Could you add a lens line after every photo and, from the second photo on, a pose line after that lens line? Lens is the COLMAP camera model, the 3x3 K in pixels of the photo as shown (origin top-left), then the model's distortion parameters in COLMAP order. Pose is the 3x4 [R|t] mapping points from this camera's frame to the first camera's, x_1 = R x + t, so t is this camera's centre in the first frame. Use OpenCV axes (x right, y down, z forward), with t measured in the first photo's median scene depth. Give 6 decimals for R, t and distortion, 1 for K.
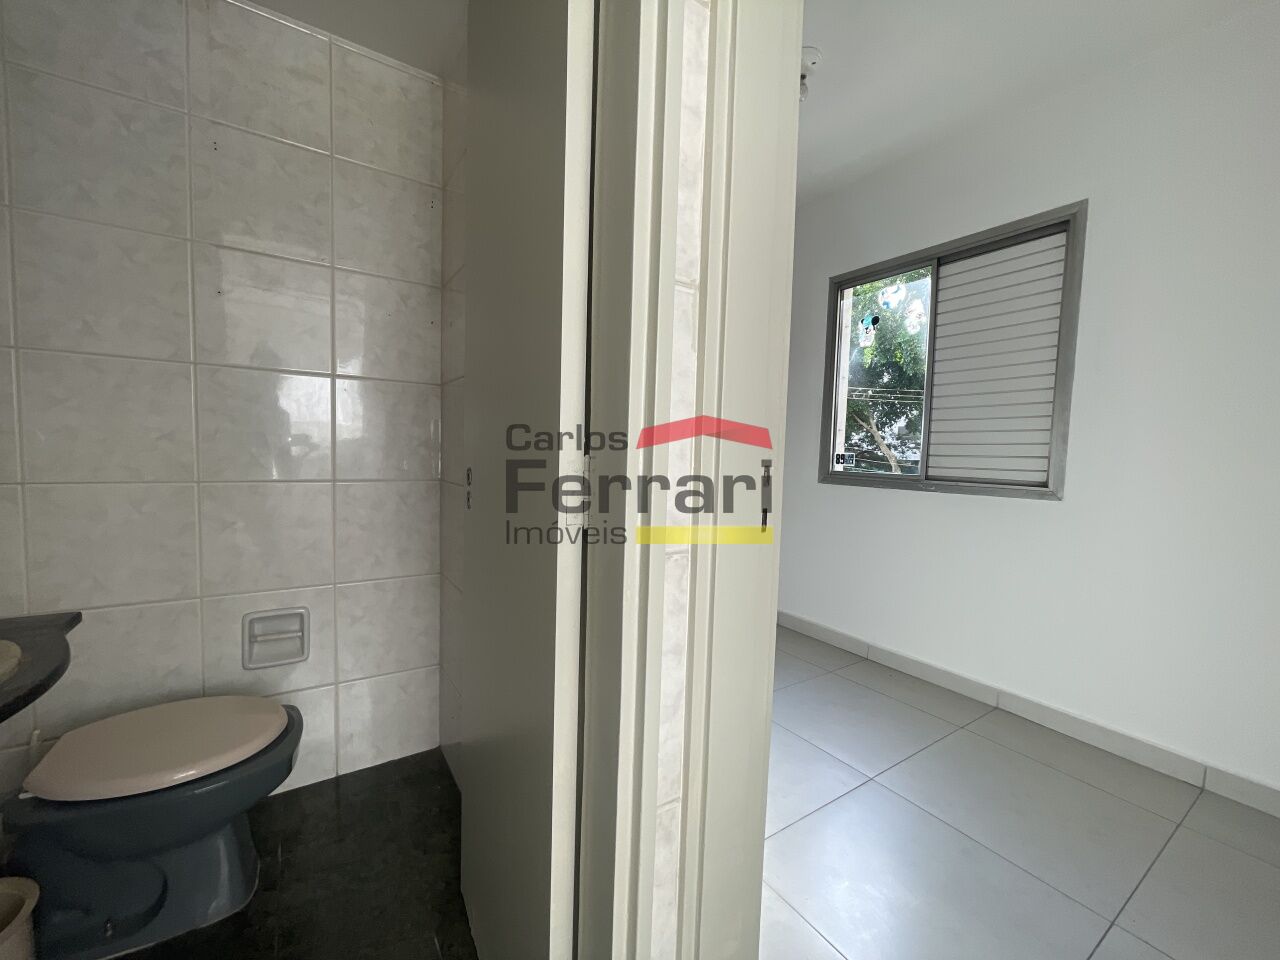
lens RADIAL K [[521.2, 0, 640.0], [0, 521.2, 480.0], [0, 0, 1]] dist [-0.000563, 0.000182]
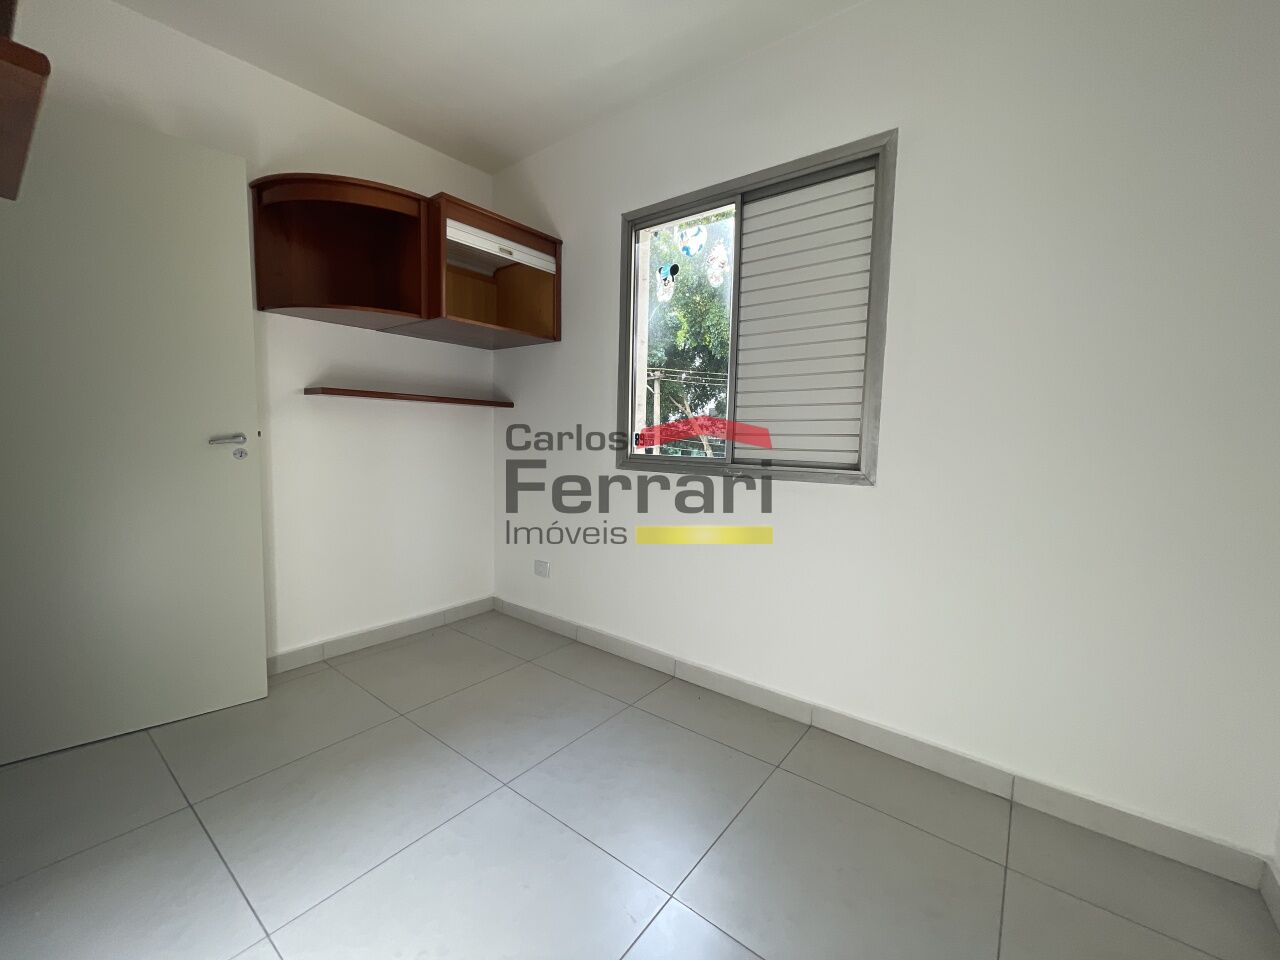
lens RADIAL K [[521.2, 0, 640.0], [0, 521.2, 480.0], [0, 0, 1]] dist [-0.000563, 0.000182]
pose [[0.947245, -0.035629, 0.318524, 0.129475], [0.024259, 0.998921, 0.039594, -0.009942], [-0.319591, -0.029778, 0.947088, 0.235511]]
